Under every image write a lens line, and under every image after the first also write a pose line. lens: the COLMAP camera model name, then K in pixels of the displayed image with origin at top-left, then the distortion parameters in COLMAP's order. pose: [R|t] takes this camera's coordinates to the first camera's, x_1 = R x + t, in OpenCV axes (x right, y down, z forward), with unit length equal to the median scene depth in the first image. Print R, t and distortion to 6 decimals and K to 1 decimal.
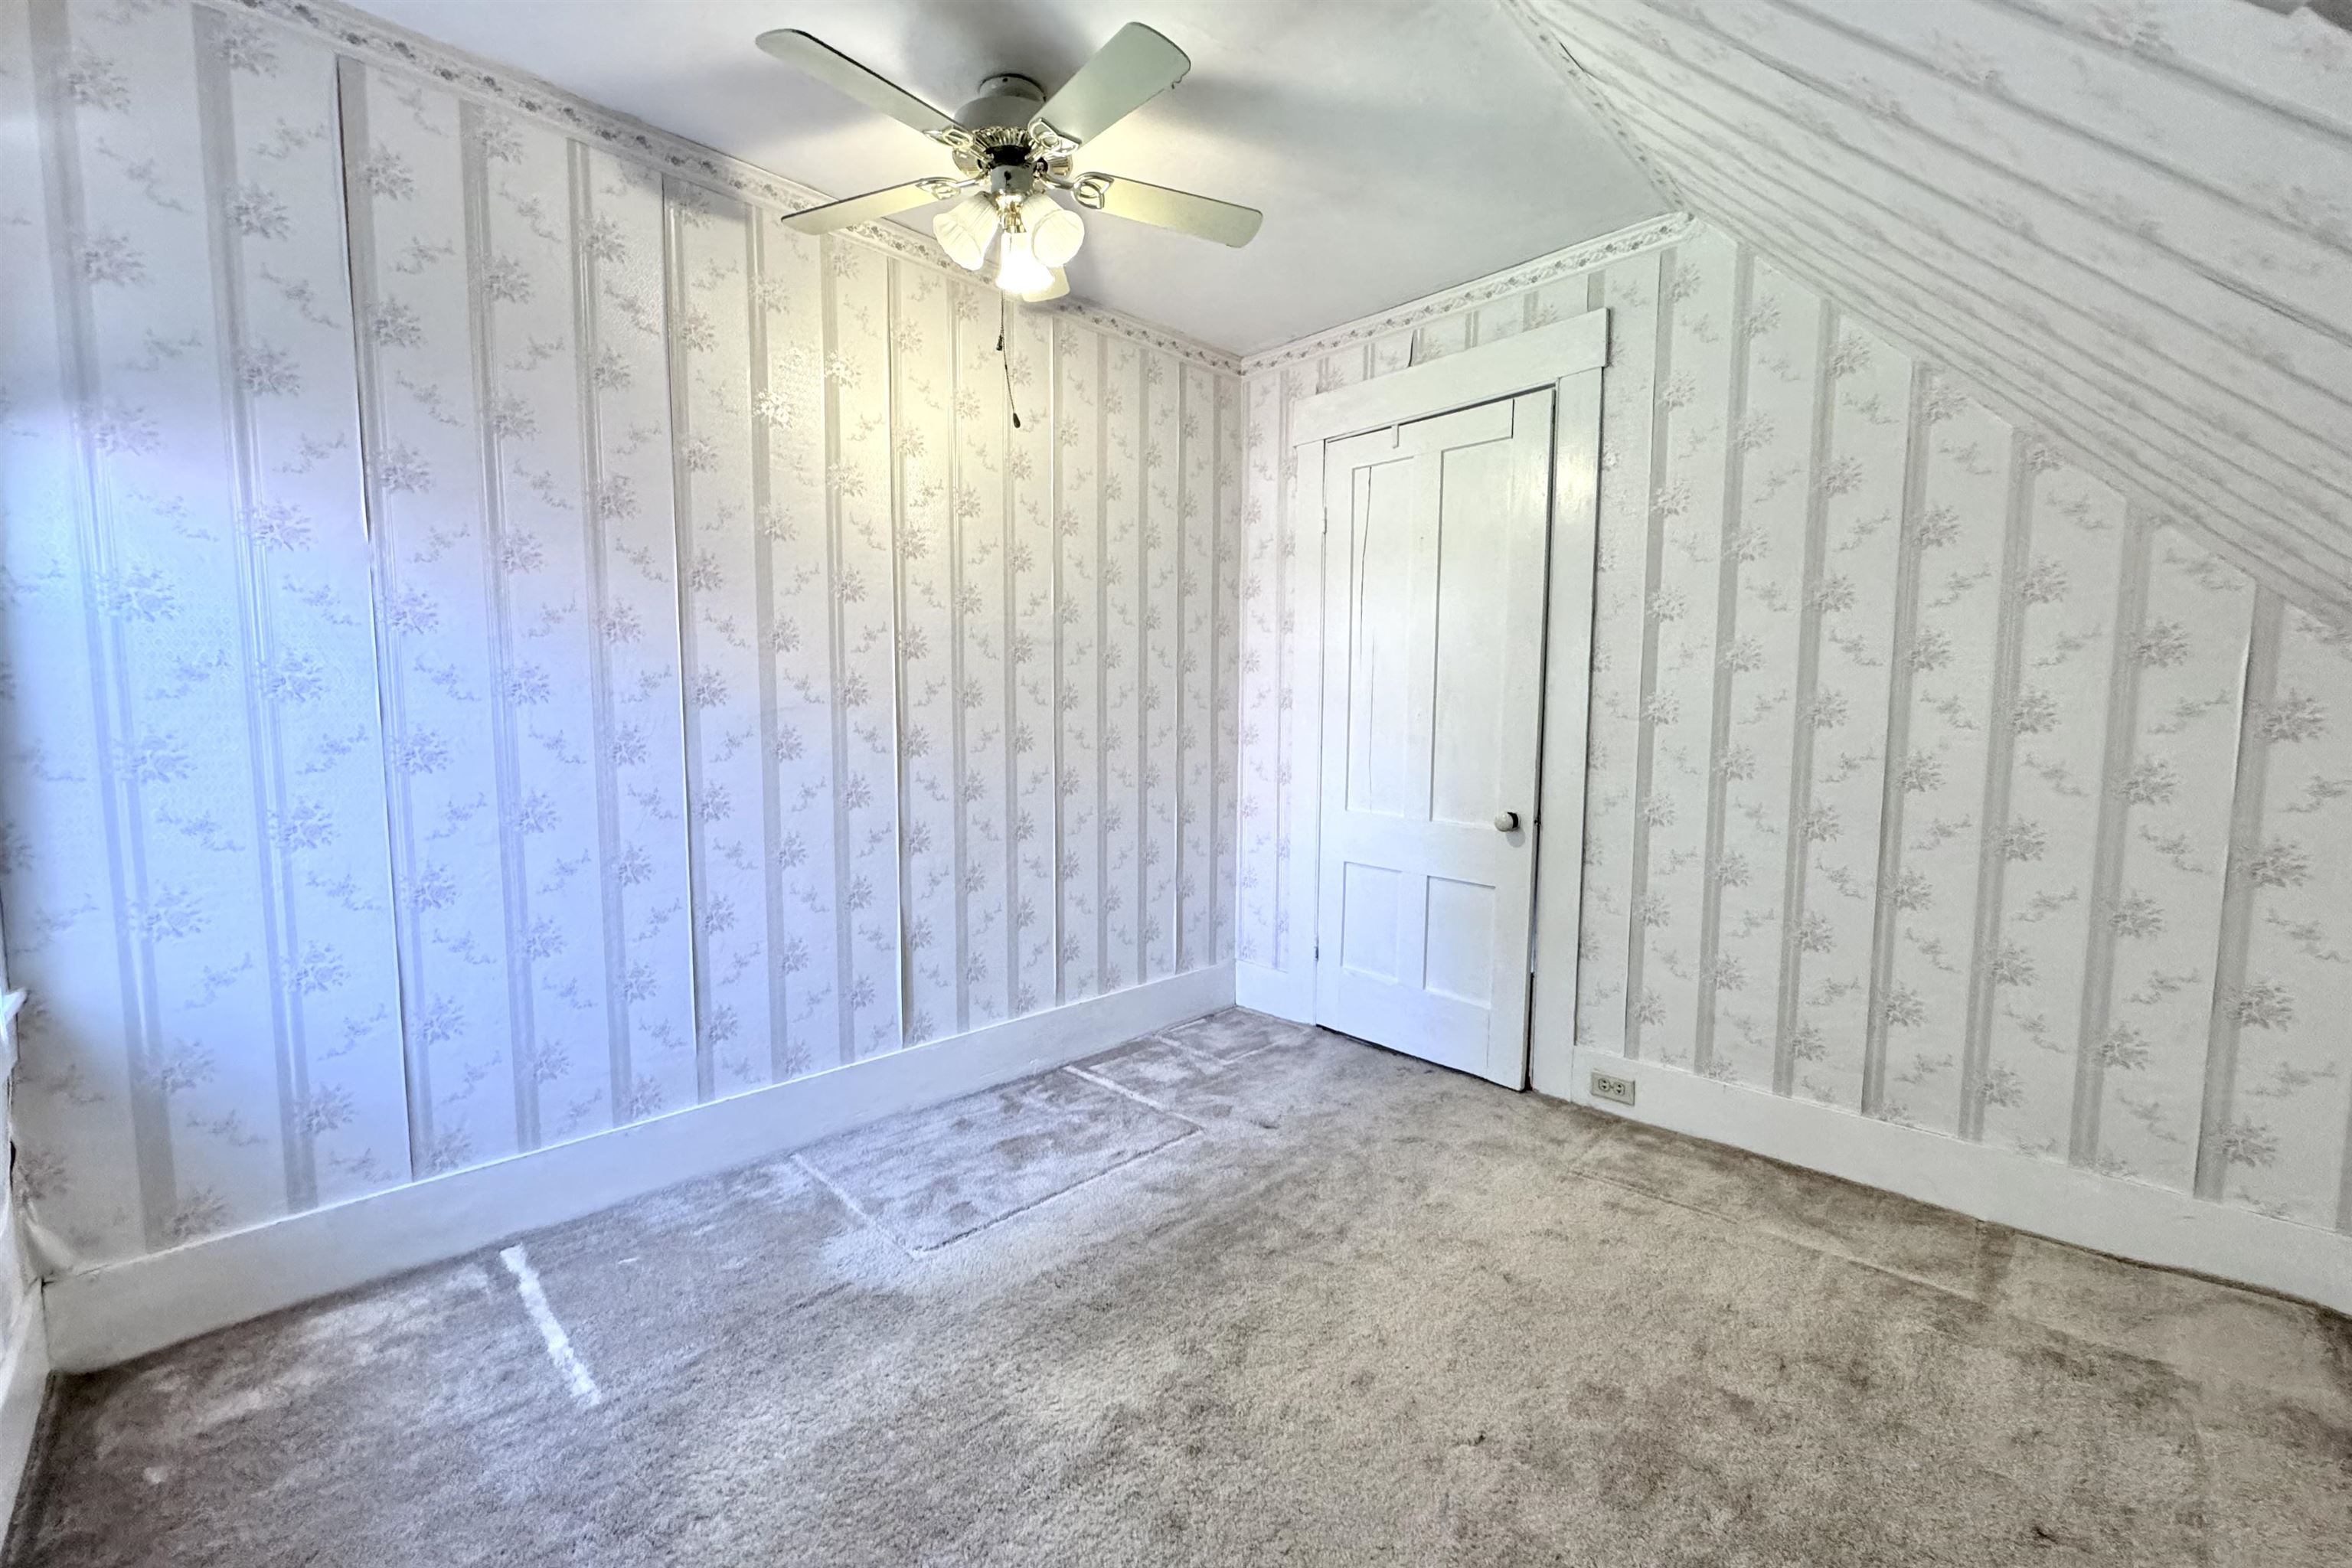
lens RADIAL K [[940.1, 0, 1167.1], [0, 940.1, 782.1], [0, 0, 1]] dist [-0.002985, 0.000506]
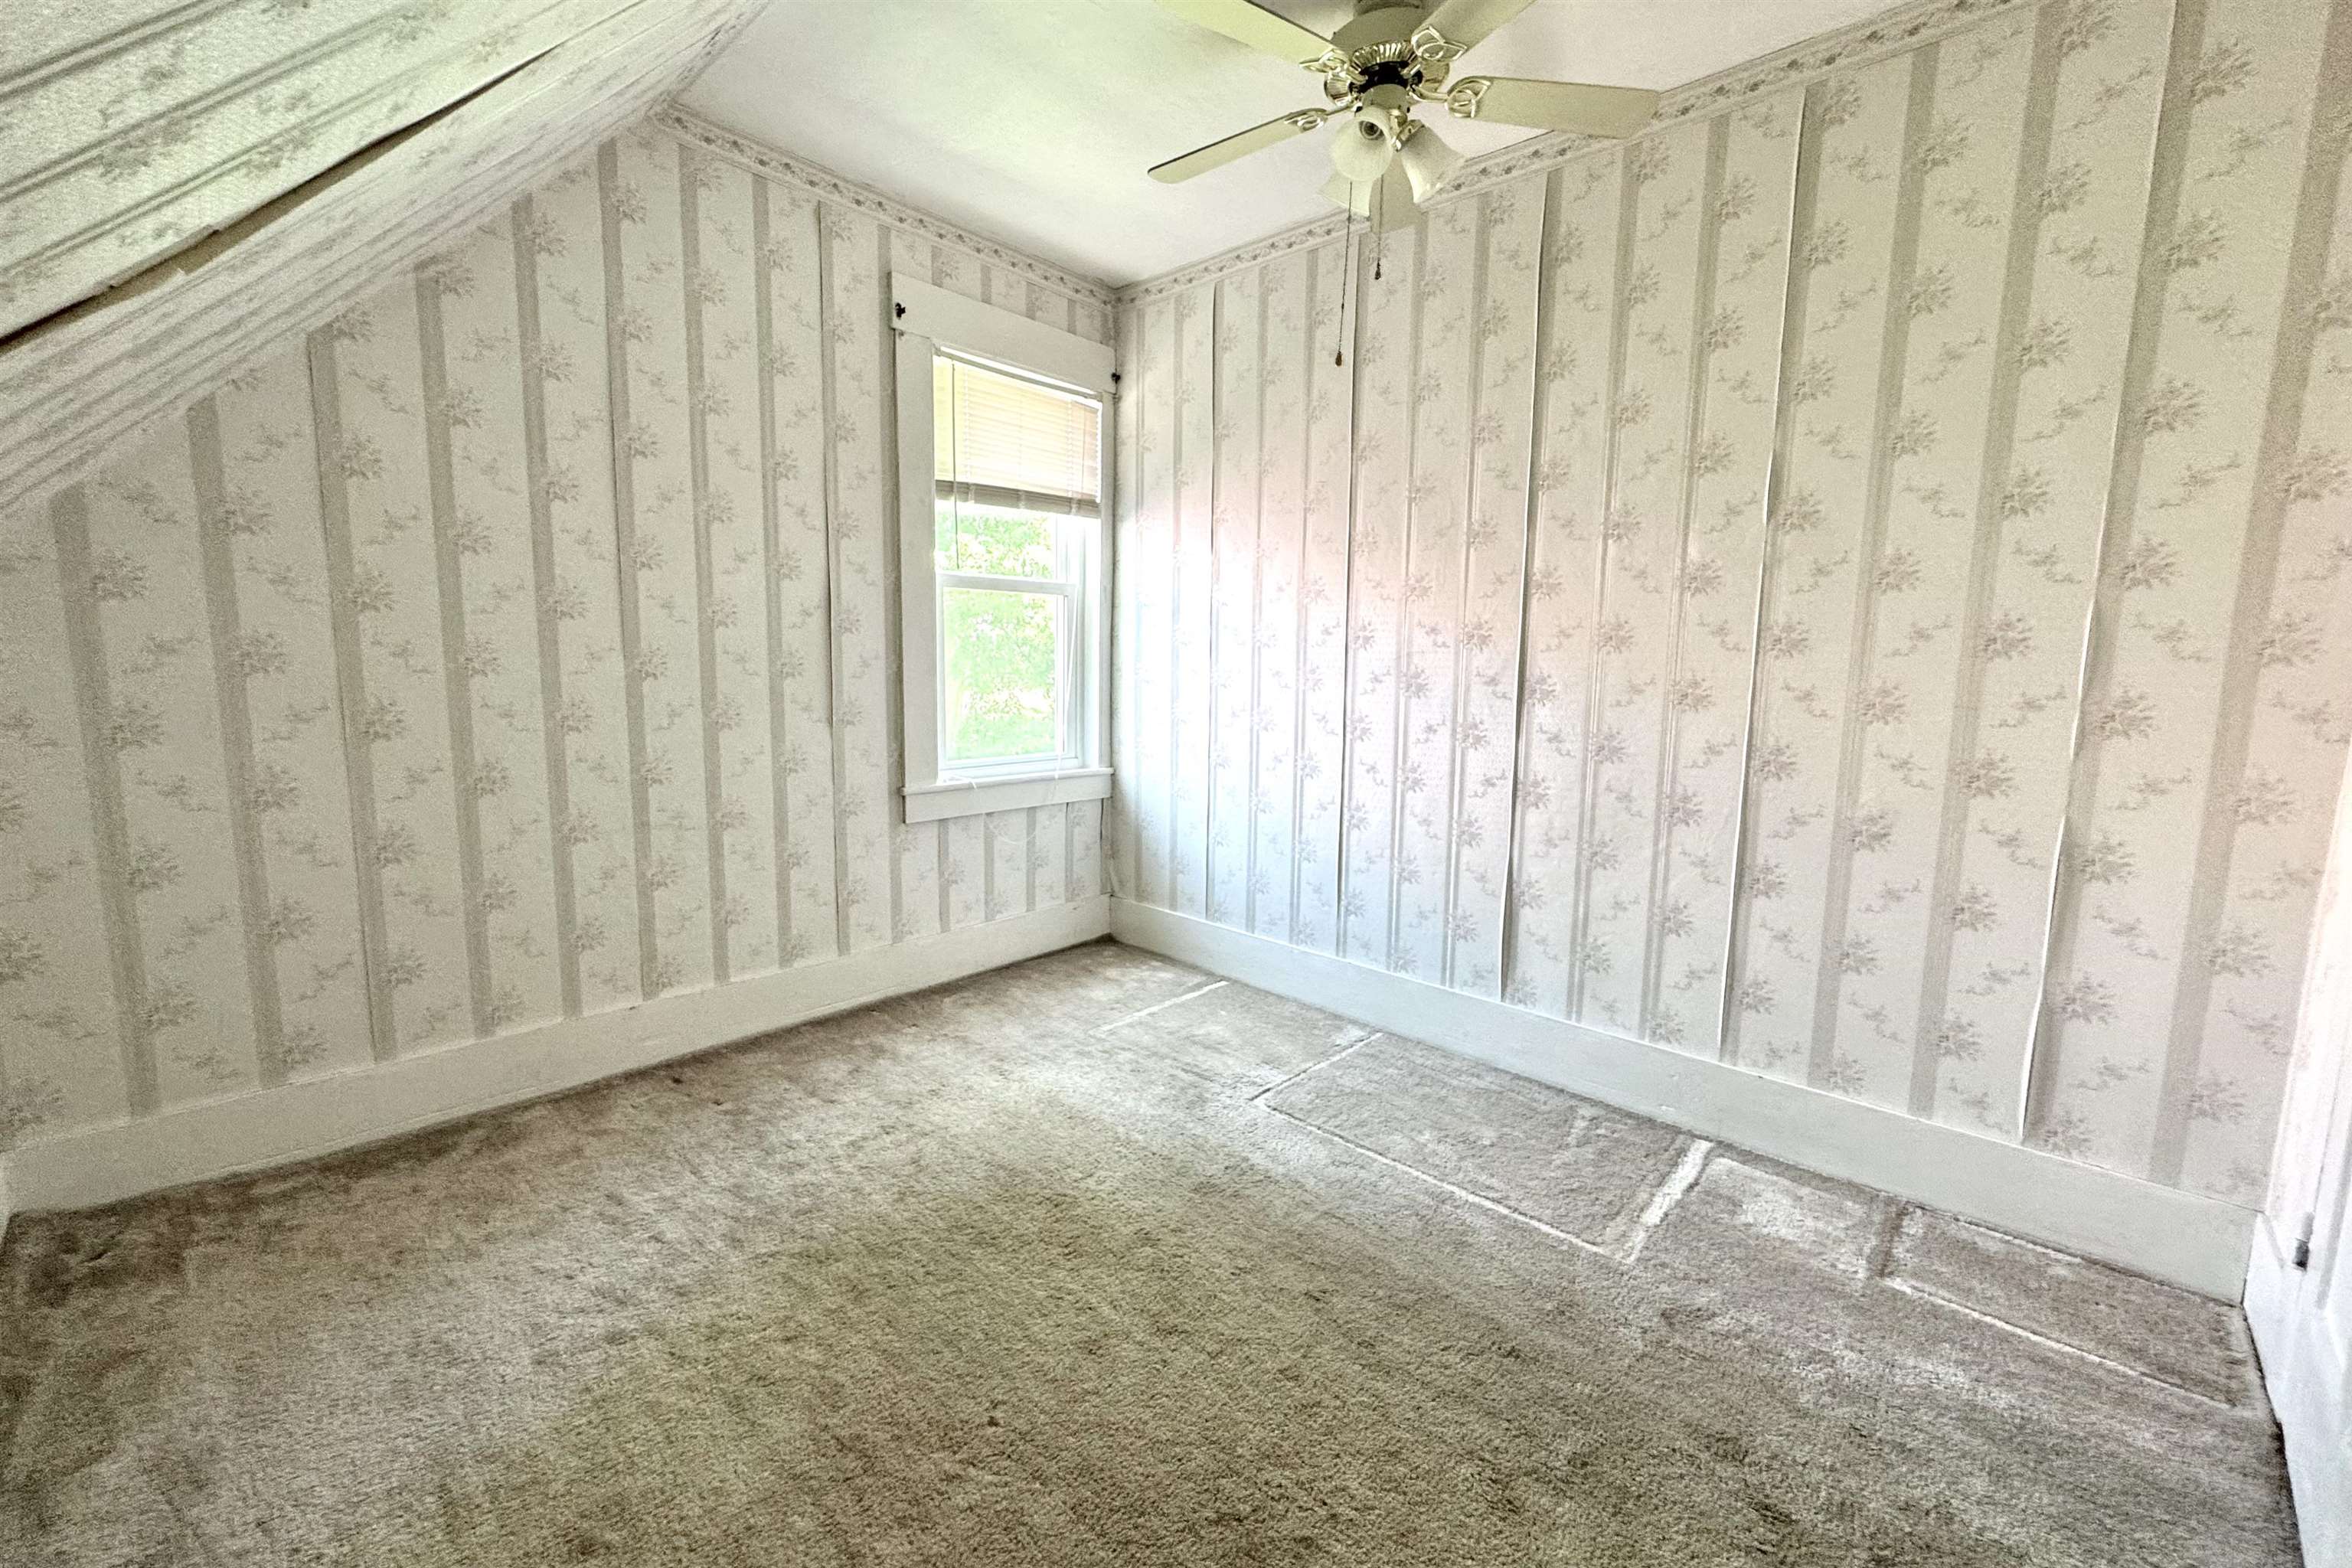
lens RADIAL K [[940.1, 0, 1156.5], [0, 940.1, 780.0], [0, 0, 1]] dist [-0.002985, 0.000506]
pose [[0.031370, 0.122286, -0.991999, 0.618127], [-0.101127, 0.987783, 0.118569, -0.024122], [0.994379, 0.096599, 0.043353, 0.543269]]
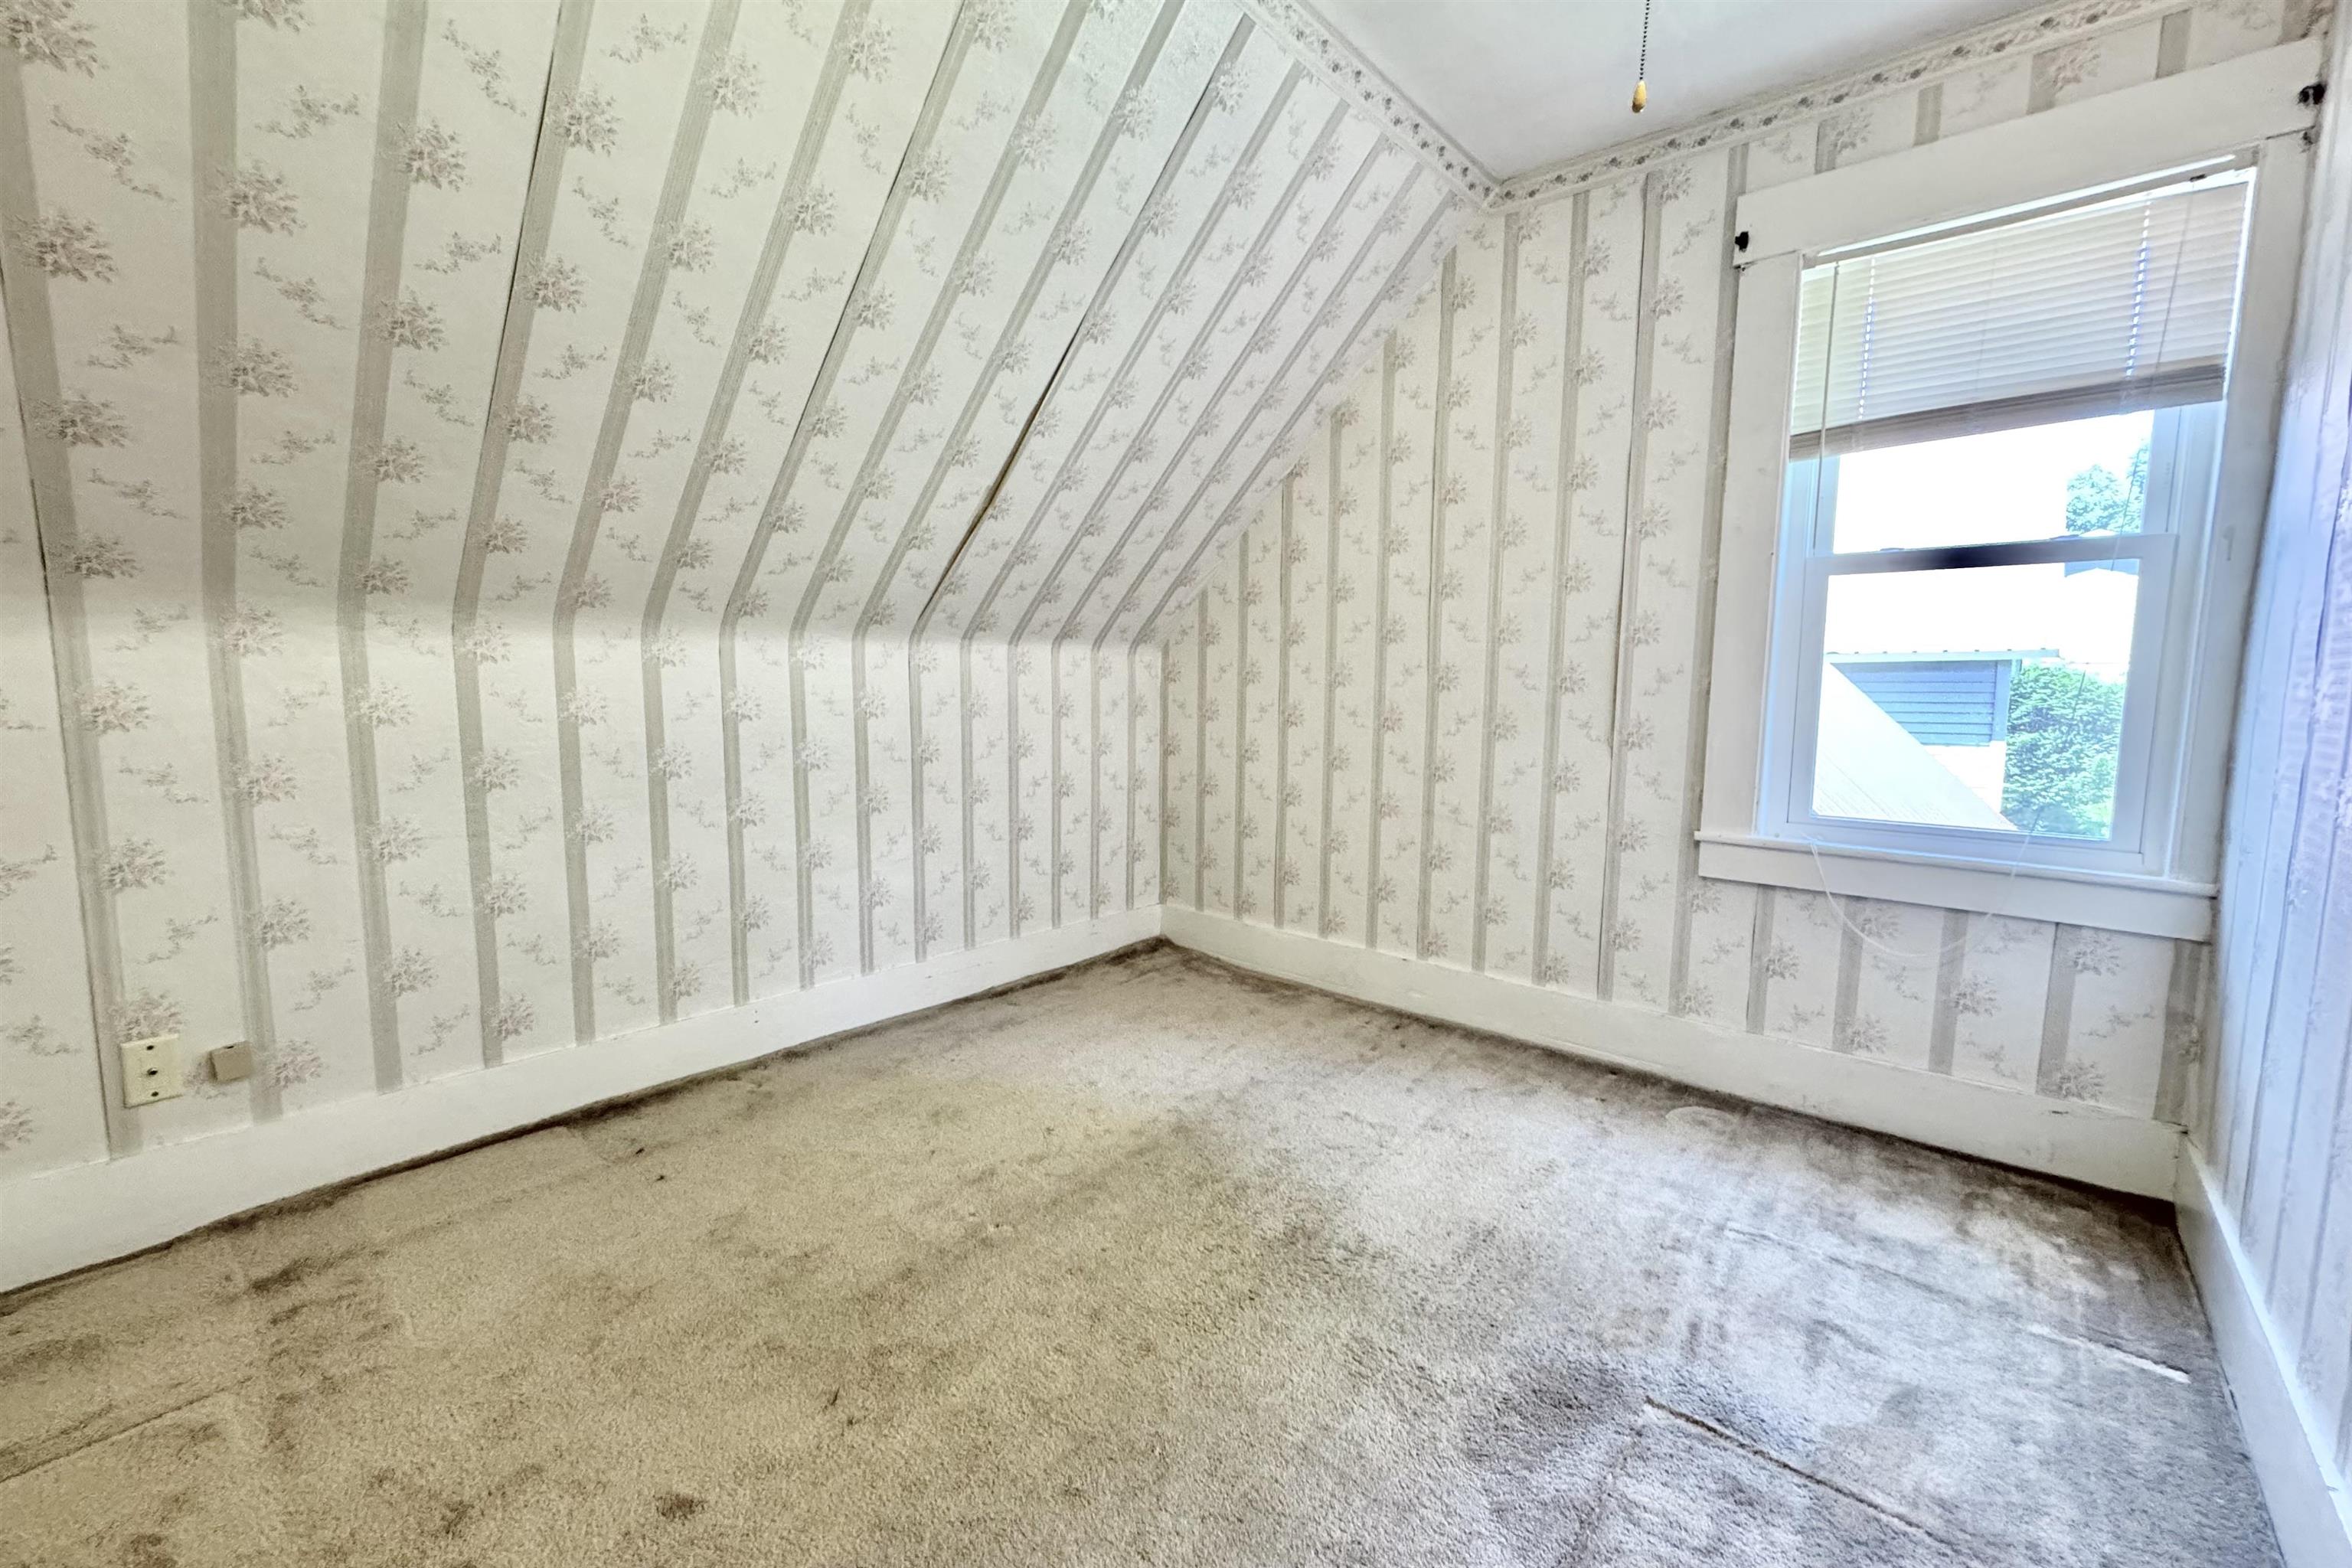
lens RADIAL K [[940.1, 0, 1163.2], [0, 940.1, 772.9], [0, 0, 1]] dist [-0.002985, 0.000506]
pose [[-0.997286, 0.000533, -0.073625, 0.112693], [-0.013935, 0.980533, 0.195859, -0.074843], [0.072296, 0.196354, -0.977864, 1.102195]]
